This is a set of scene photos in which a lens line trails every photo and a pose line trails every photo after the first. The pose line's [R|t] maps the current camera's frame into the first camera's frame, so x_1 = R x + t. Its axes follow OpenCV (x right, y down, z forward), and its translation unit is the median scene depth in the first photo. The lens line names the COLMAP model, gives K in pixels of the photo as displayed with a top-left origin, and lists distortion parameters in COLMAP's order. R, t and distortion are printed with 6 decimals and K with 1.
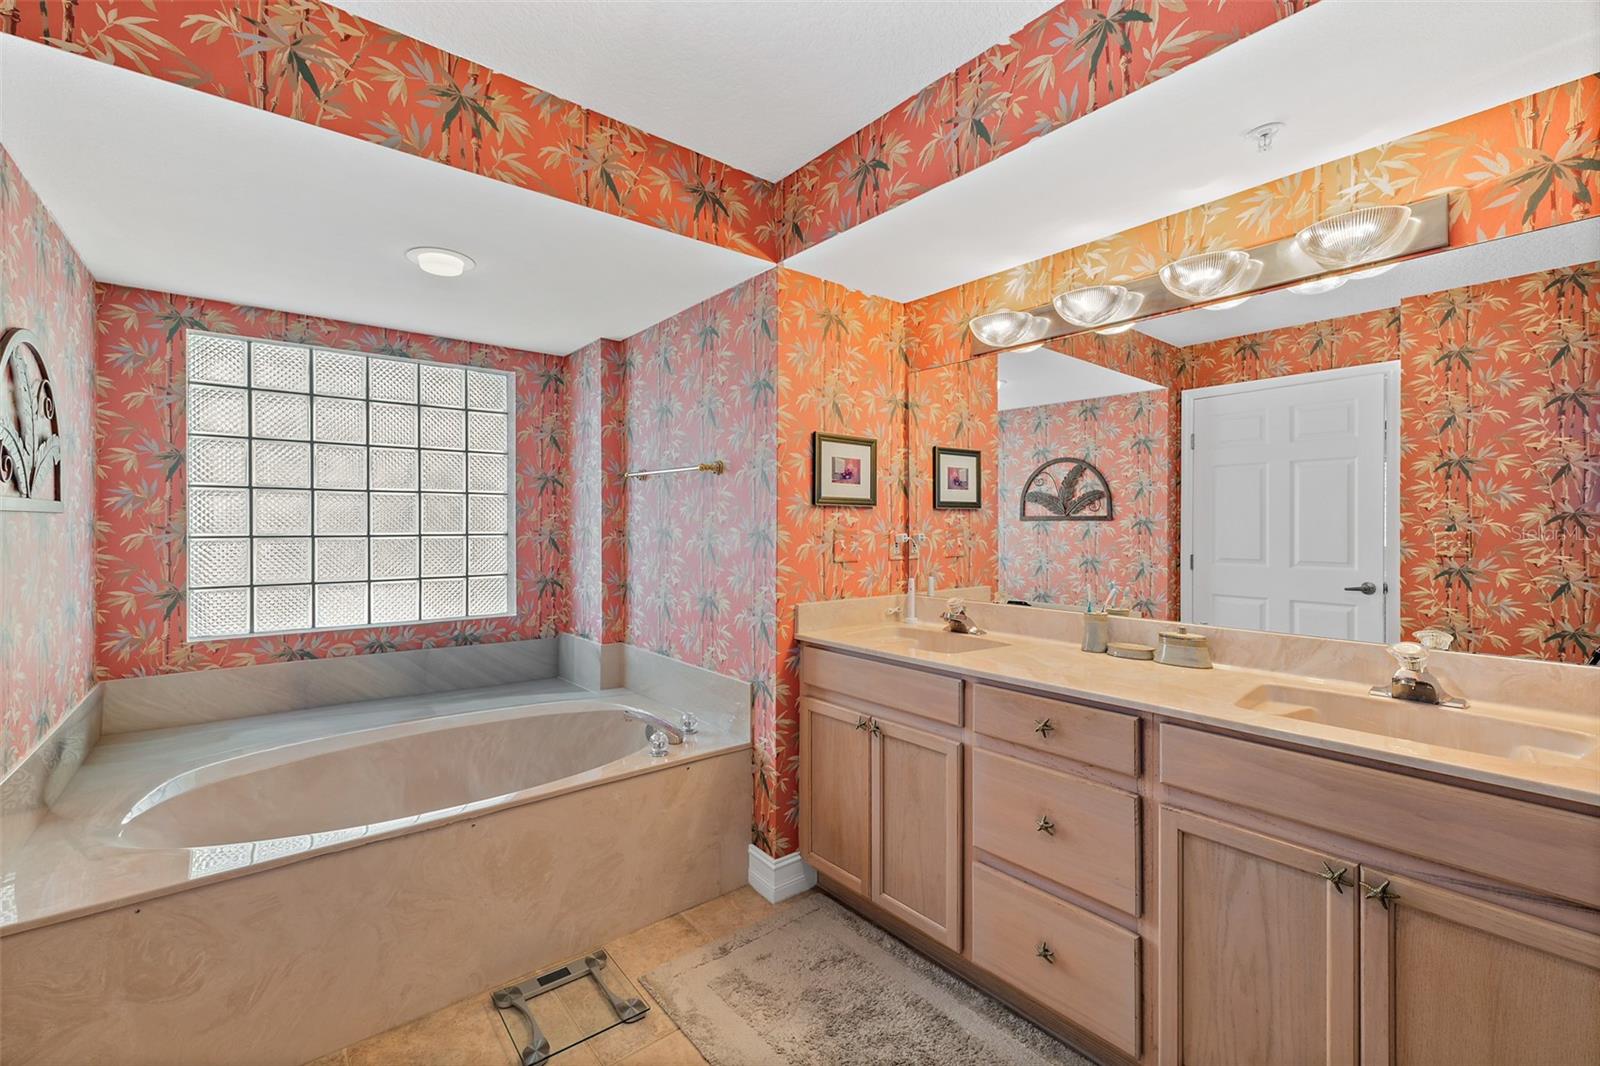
lens RADIAL K [[679.0, 0, 792.9], [0, 679.0, 528.9], [0, 0, 1]] dist [0.004047, 0.000828]
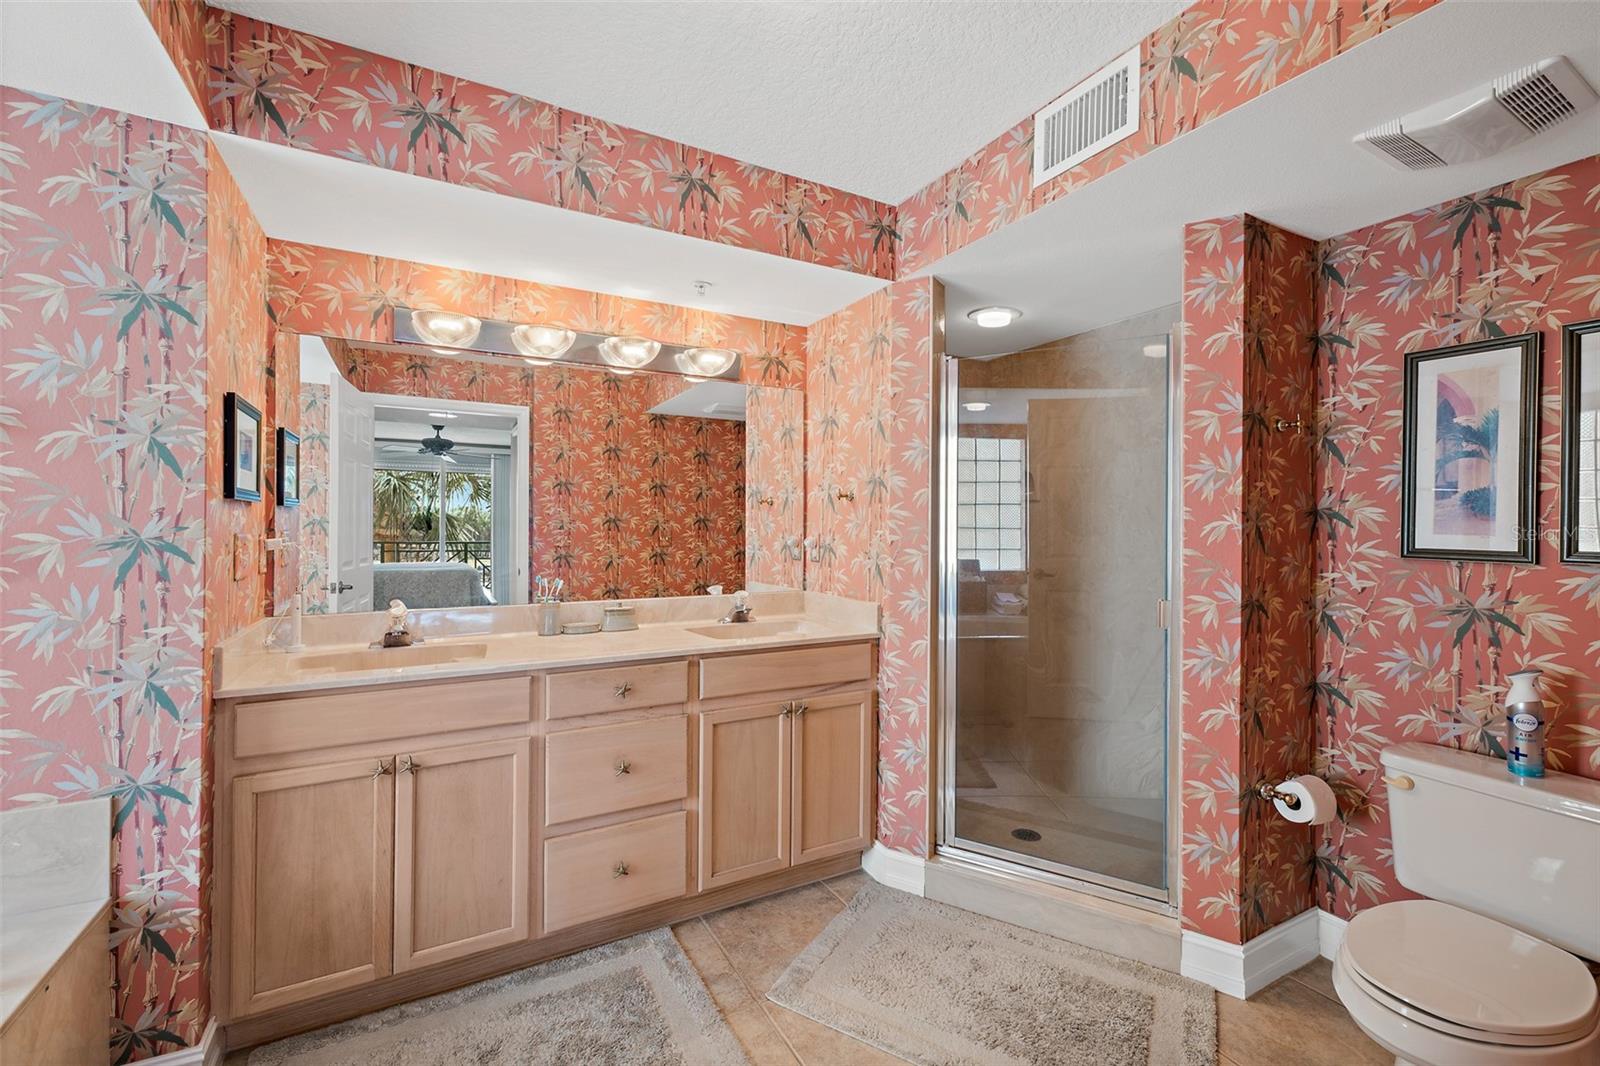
lens RADIAL K [[673.3, 0, 800.9], [0, 673.3, 527.3], [0, 0, 1]] dist [0.006775, -0.000077]
pose [[0.183357, -0.003389, 0.983040, -0.617420], [0.001717, 0.999994, 0.003127, -0.008791], [-0.983045, 0.001115, 0.183362, 0.352280]]
